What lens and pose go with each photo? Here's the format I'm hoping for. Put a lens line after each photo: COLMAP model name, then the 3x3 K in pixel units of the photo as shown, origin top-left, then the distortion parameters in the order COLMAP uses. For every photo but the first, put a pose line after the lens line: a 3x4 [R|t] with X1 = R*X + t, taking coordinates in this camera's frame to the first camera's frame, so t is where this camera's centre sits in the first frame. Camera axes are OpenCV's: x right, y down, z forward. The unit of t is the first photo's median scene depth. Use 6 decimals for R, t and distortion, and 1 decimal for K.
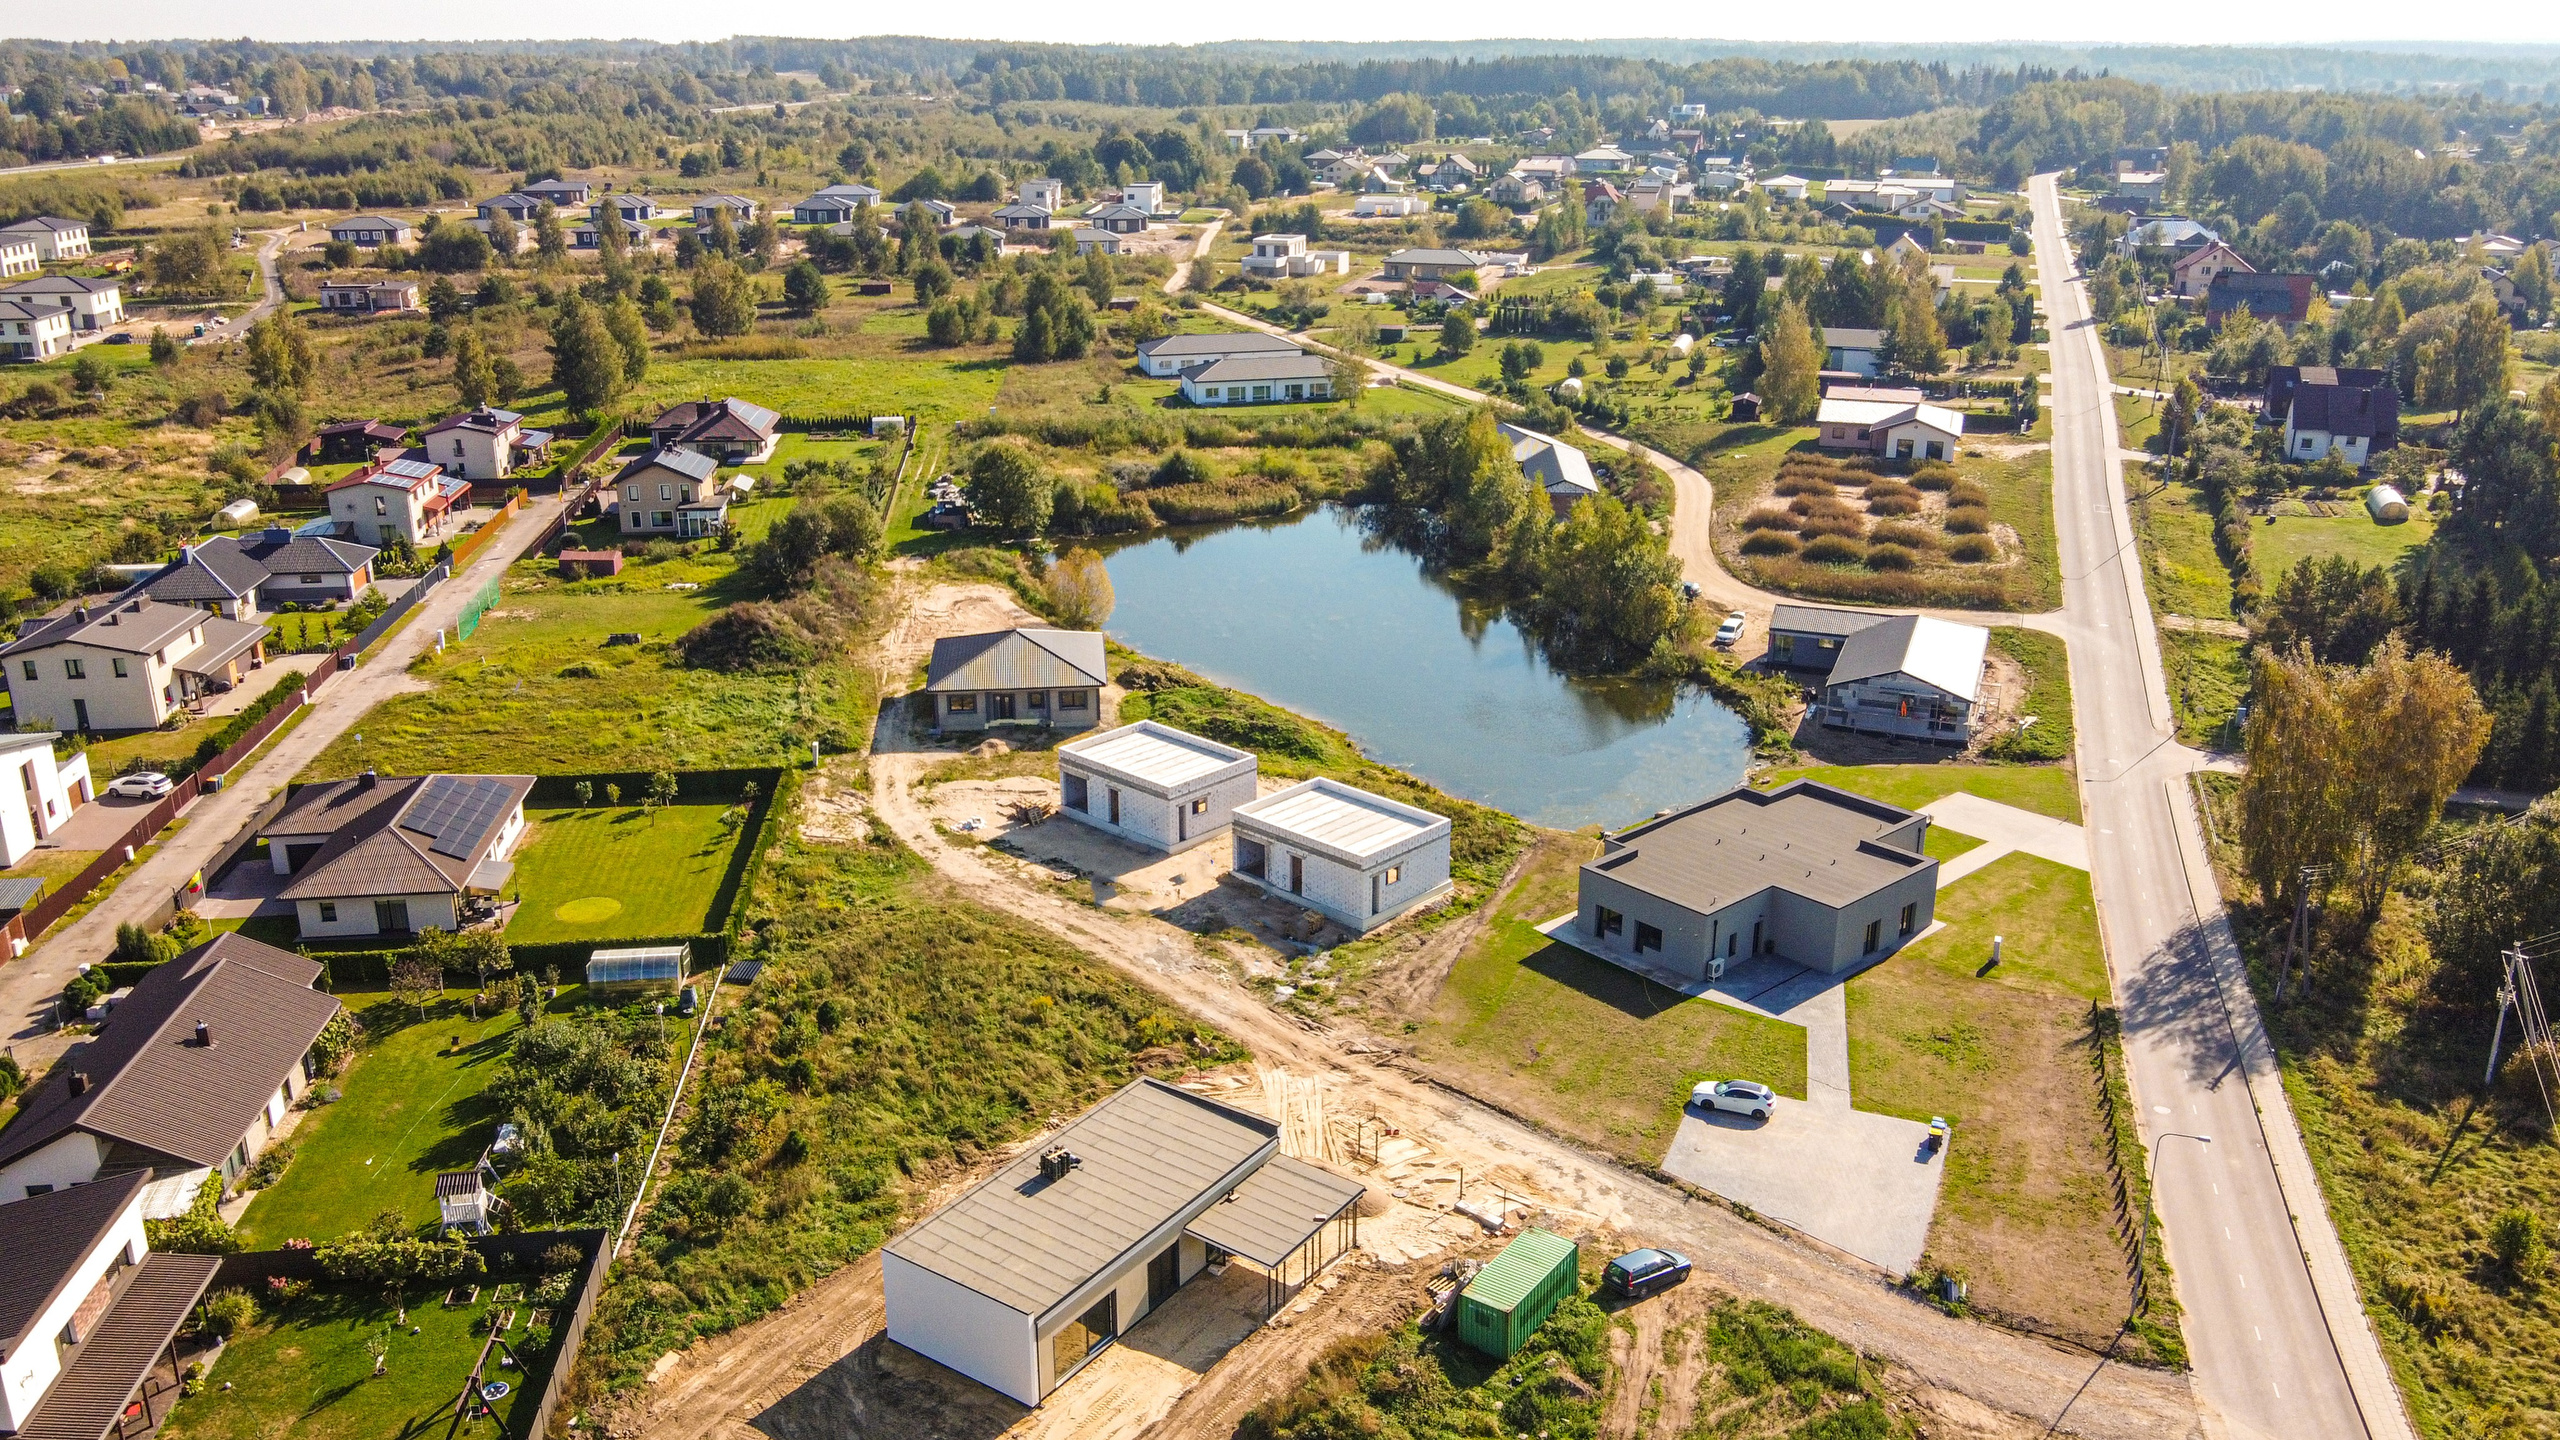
lens RADIAL K [[1978.7, 0, 1280.0], [0, 1978.7, 720.0], [0, 0, 1]] dist [-0.014987, 0.052713]
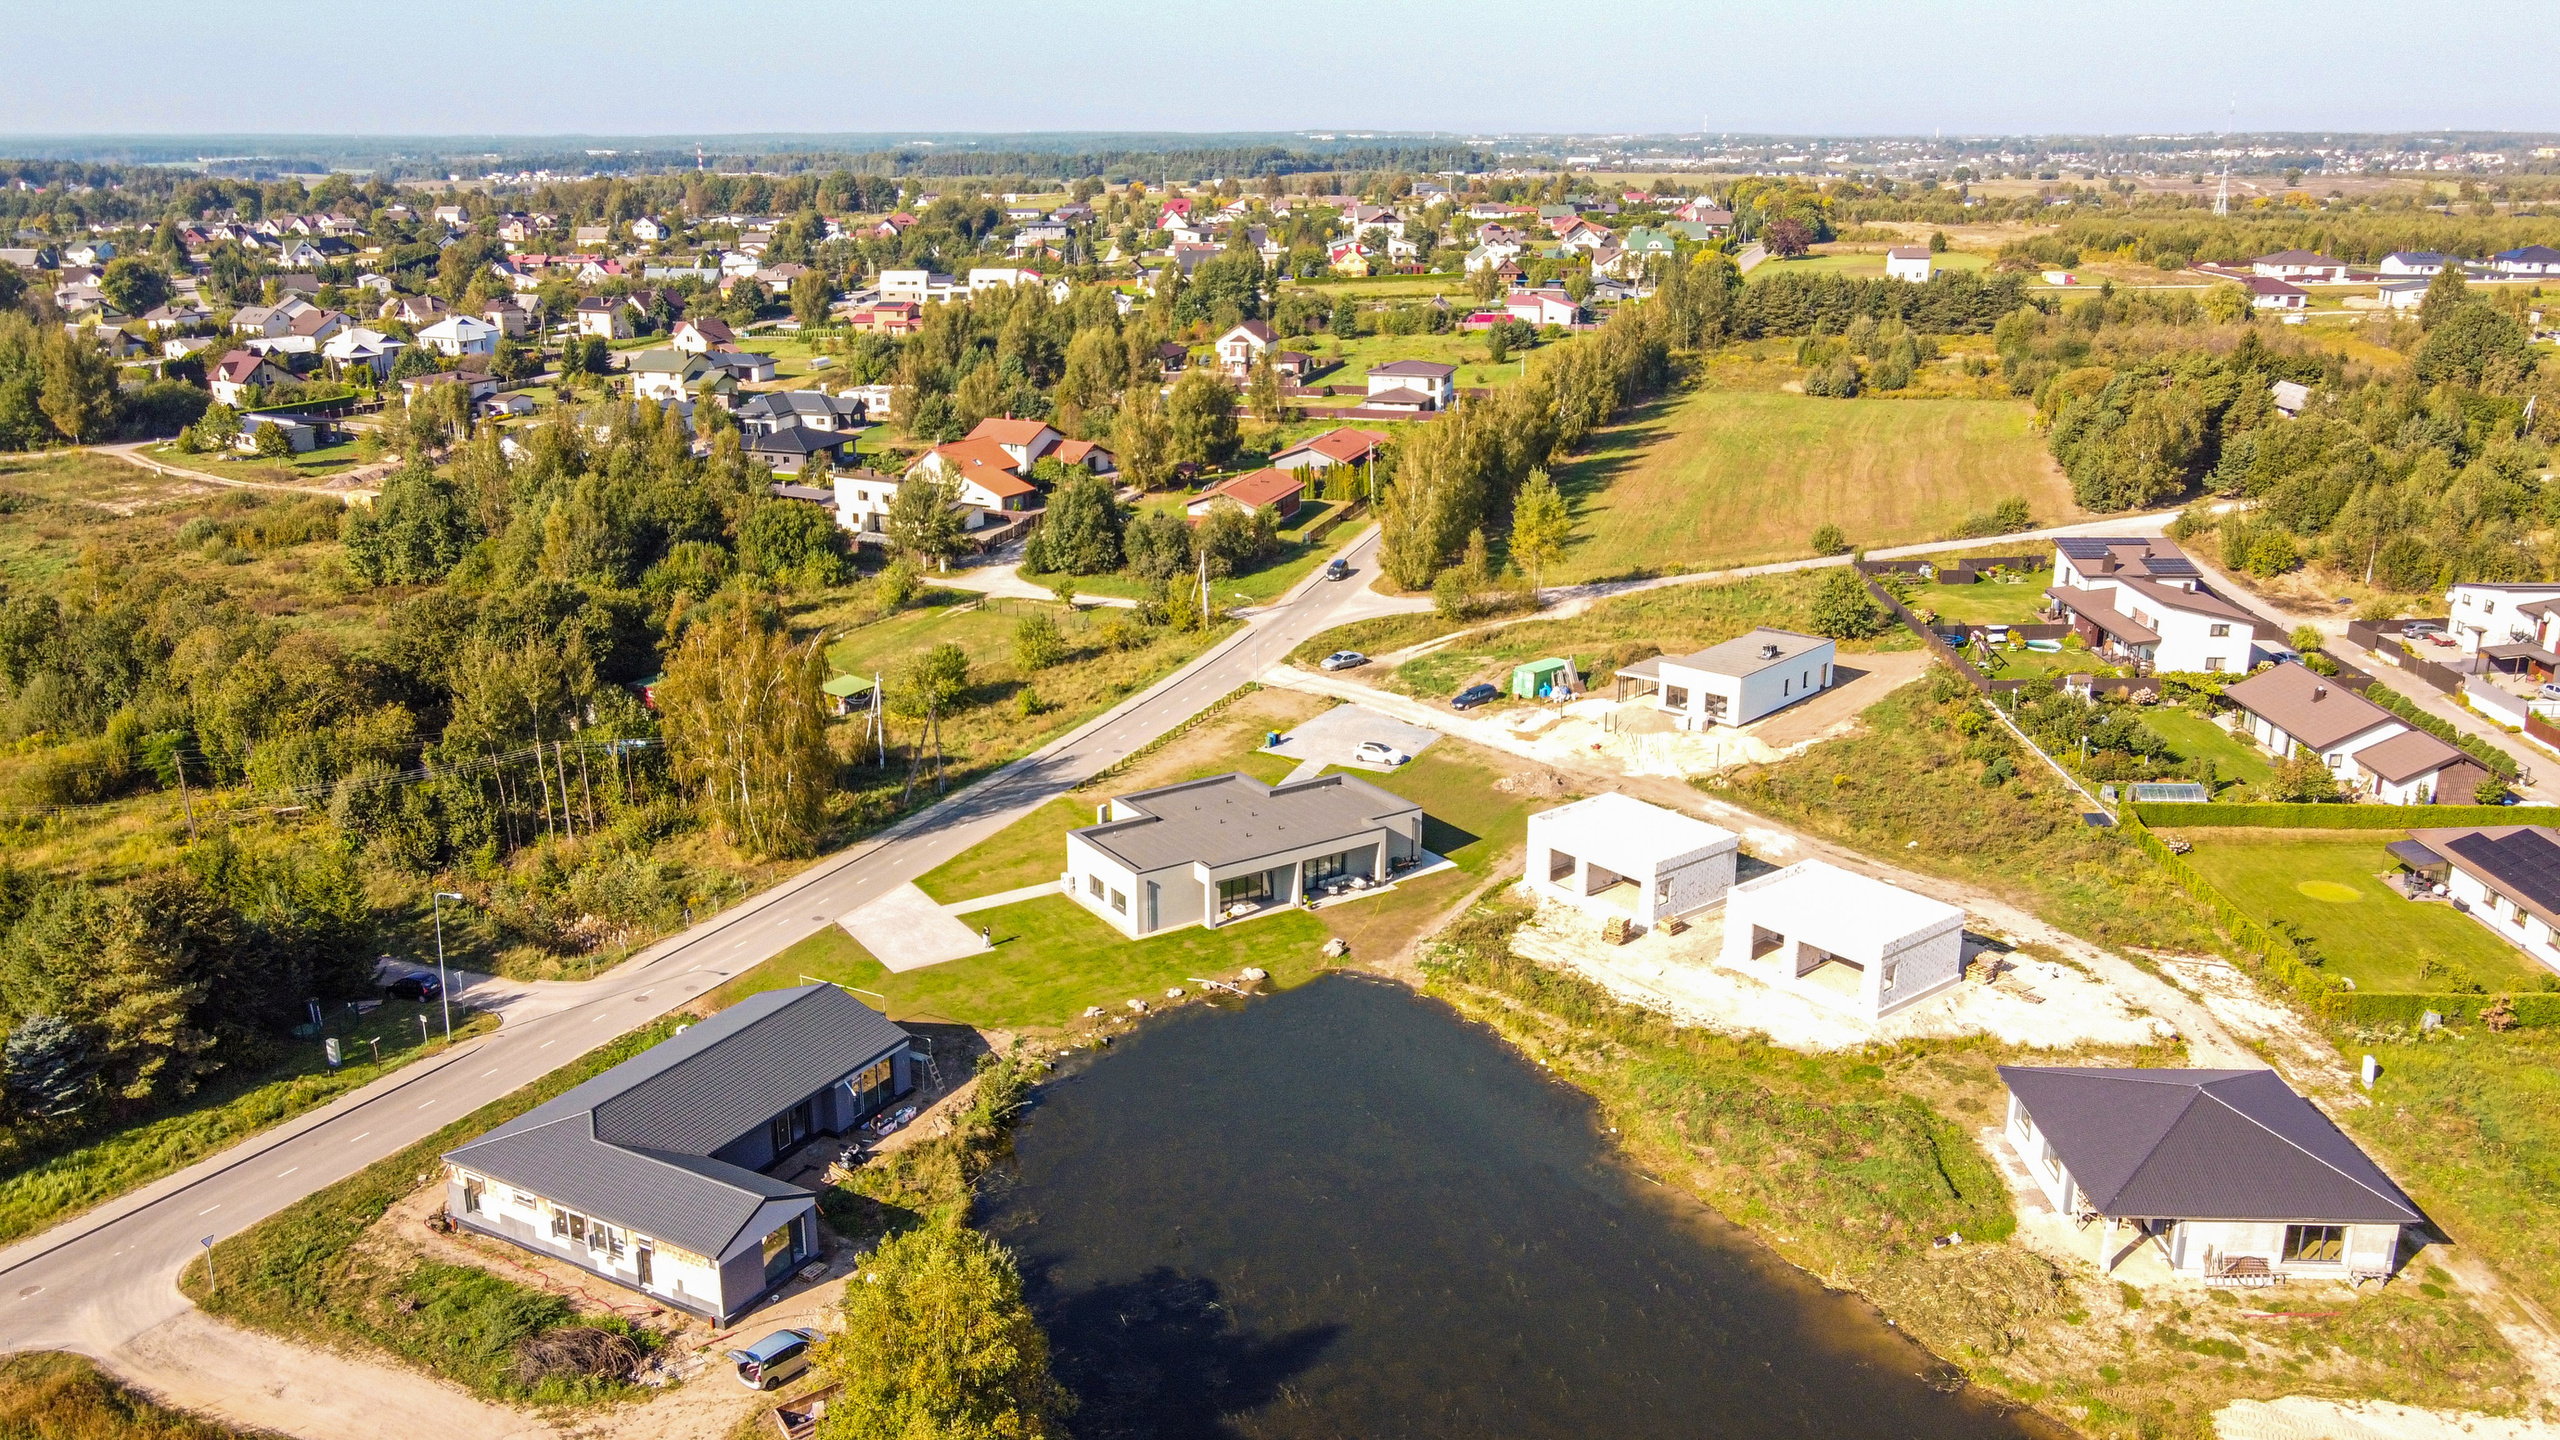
lens RADIAL K [[1978.7, 0, 1280.0], [0, 1978.7, 720.0], [0, 0, 1]] dist [-0.014987, 0.052713]
pose [[-0.991387, -0.037883, 0.125362, 0.070418], [0.042407, 0.812811, 0.580981, -0.502039], [-0.123905, 0.581294, -0.804205, 1.488477]]
